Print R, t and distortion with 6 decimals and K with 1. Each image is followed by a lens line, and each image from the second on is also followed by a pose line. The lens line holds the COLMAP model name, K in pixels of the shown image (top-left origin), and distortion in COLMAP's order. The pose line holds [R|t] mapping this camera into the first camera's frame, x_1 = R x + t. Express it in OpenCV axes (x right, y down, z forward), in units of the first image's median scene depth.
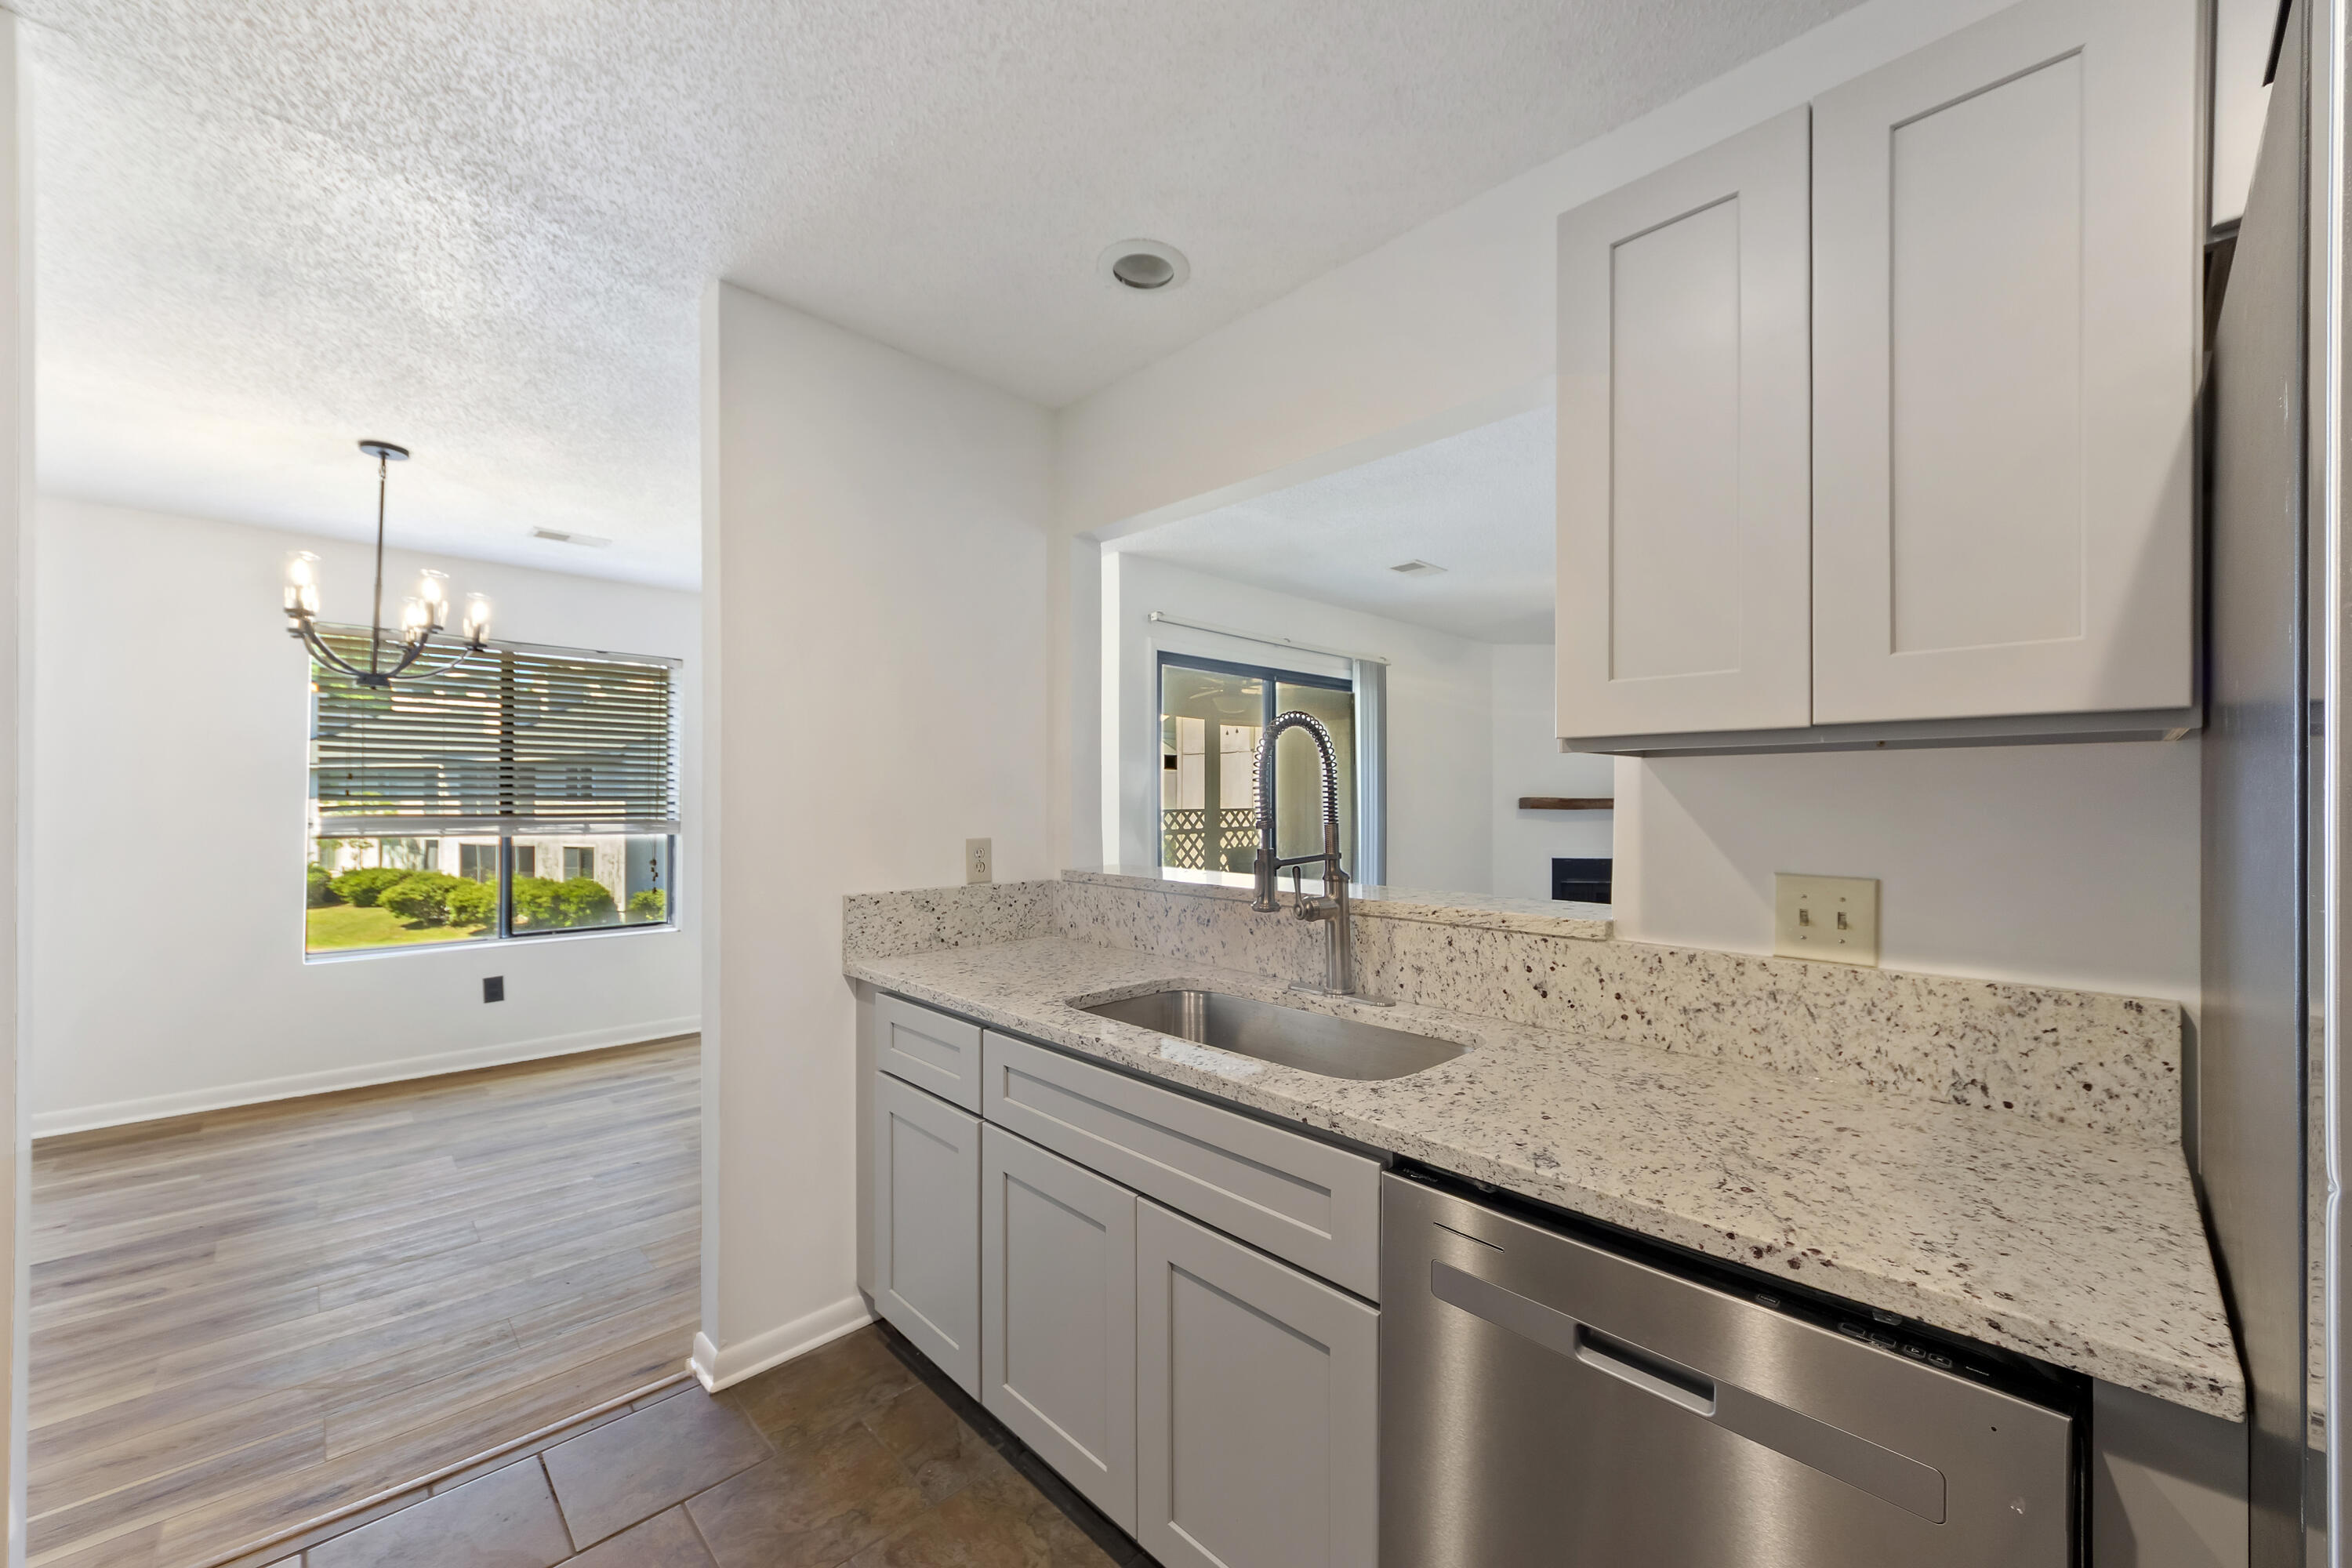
lens RADIAL K [[904.4, 0, 1180.6], [0, 904.4, 790.5], [0, 0, 1]] dist [0.000604, -0.000205]
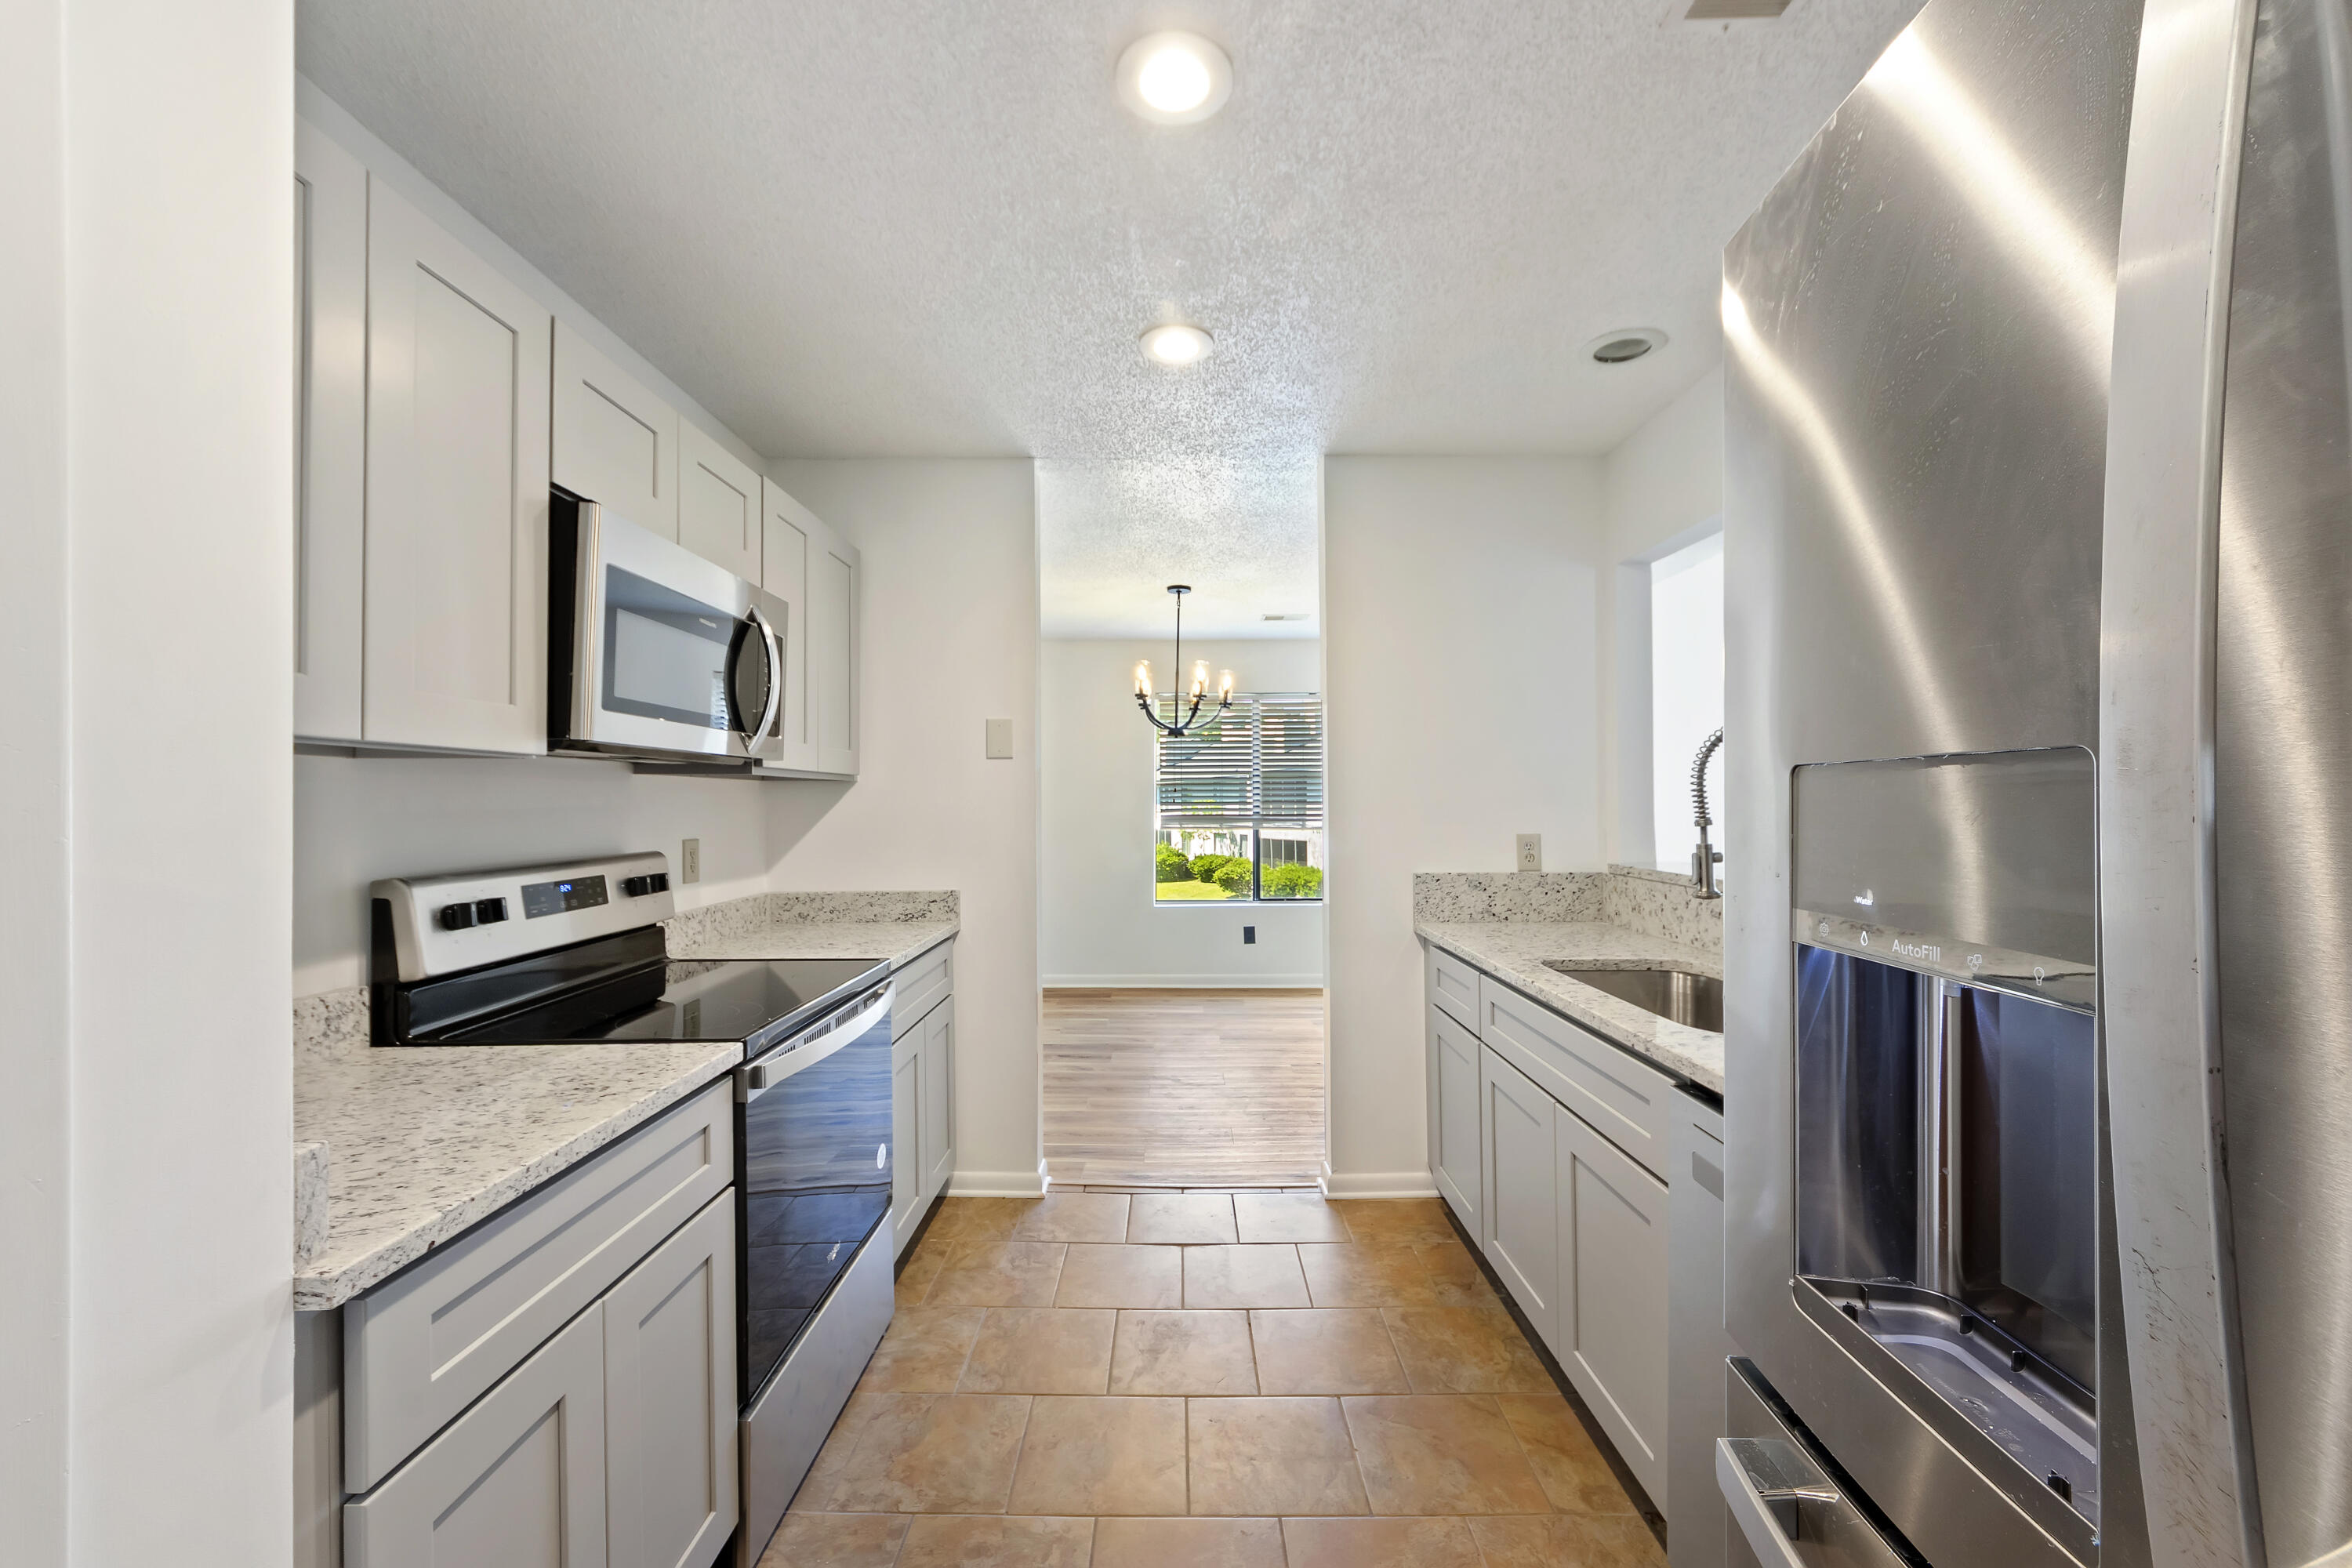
lens RADIAL K [[891.6, 0, 1176.0], [0, 891.6, 784.0], [0, 0, 1]] dist [0.011535, -0.009602]
pose [[0.718681, -0.019709, -0.695060, 0.275460], [0.012349, 0.999802, -0.015581, -0.001573], [0.695230, 0.002614, 0.718783, -0.191344]]
